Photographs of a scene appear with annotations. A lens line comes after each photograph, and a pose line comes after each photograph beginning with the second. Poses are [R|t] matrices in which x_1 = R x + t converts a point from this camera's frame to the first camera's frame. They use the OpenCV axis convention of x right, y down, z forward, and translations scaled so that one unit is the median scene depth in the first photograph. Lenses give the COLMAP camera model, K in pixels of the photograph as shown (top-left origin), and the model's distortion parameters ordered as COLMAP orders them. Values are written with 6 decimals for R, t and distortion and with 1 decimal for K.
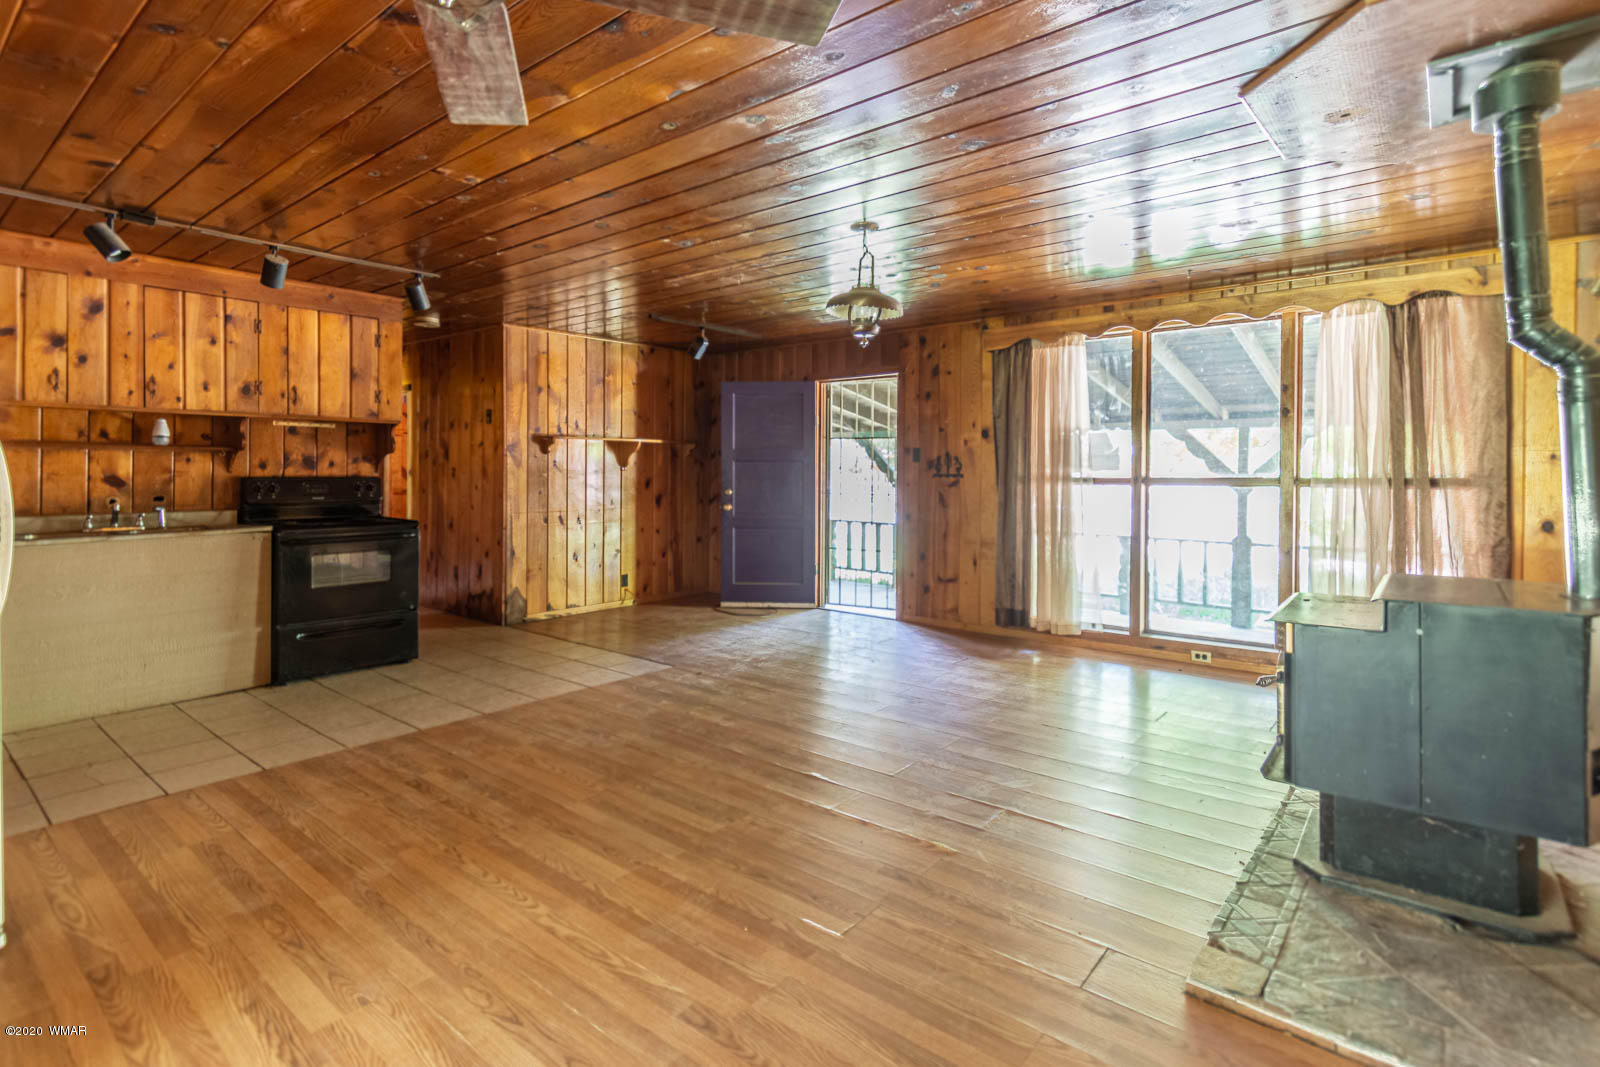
lens RADIAL K [[755.6, 0, 847.4], [0, 755.6, 477.6], [0, 0, 1]] dist [0.005239, -0.002692]
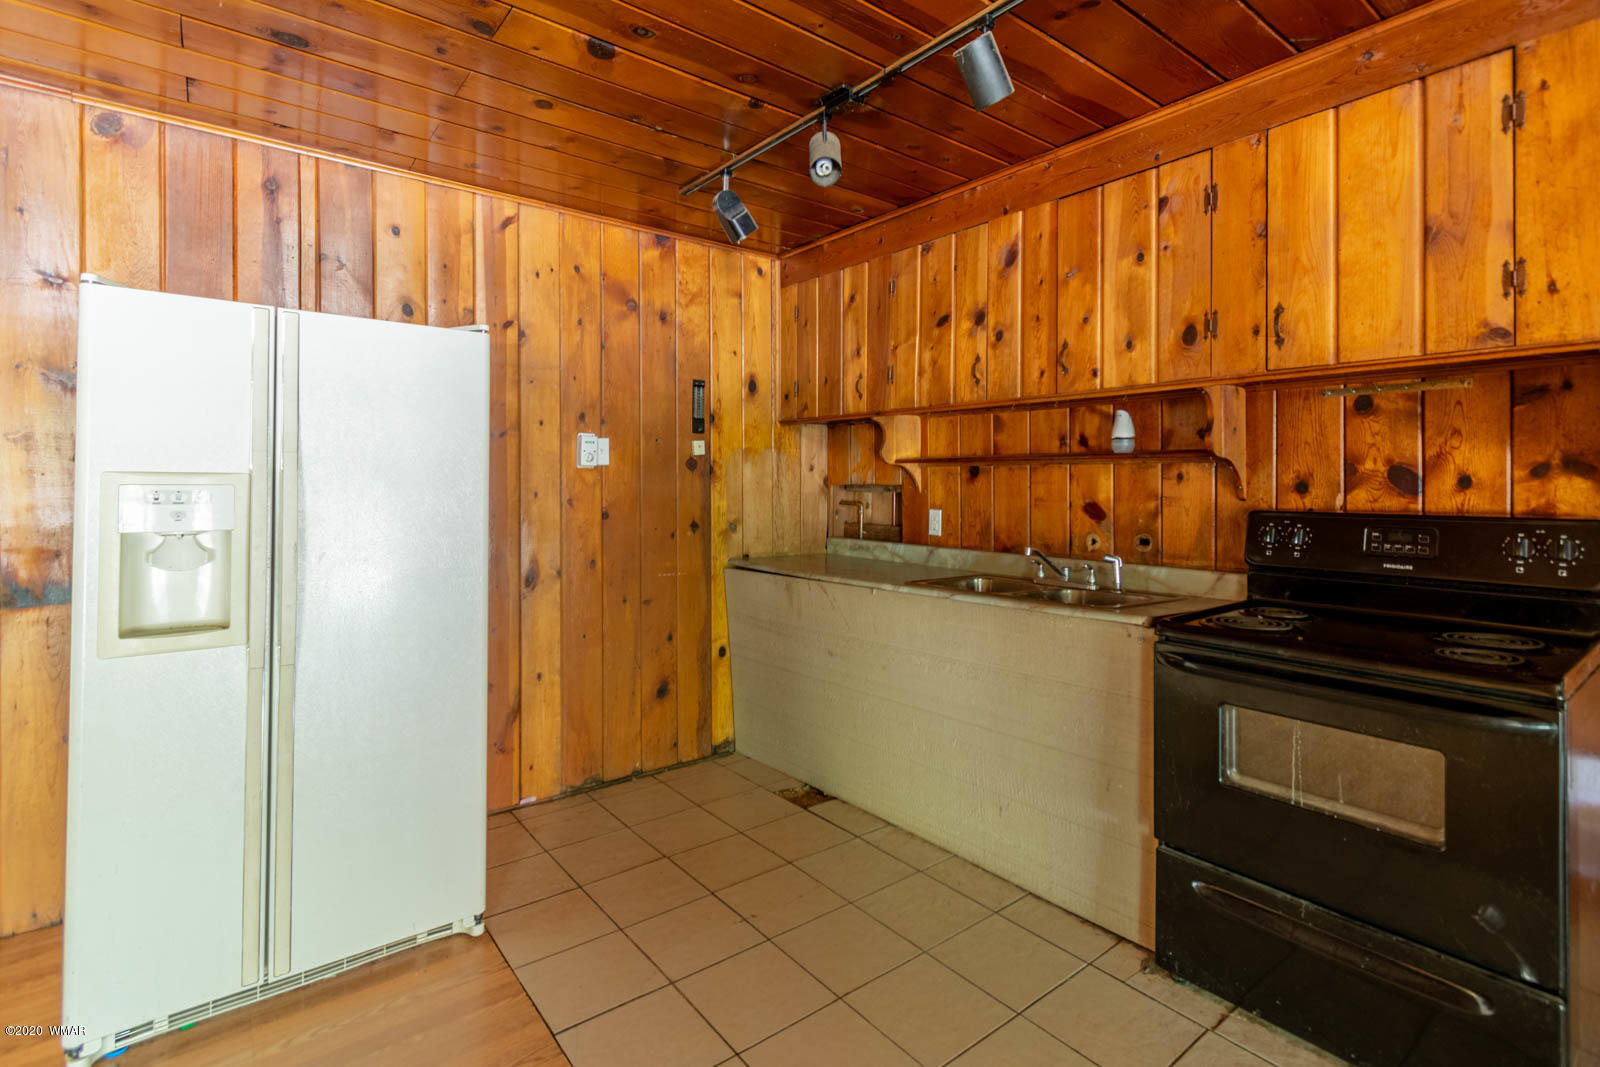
lens RADIAL K [[796.8, 0, 777.1], [0, 796.8, 480.0], [0, 0, 1]] dist [0.003266, -0.000893]
pose [[-0.260854, -0.012598, -0.965296, -0.213719], [-0.017360, 0.999814, -0.008358, -0.010612], [0.965222, 0.014578, -0.261024, 0.849328]]
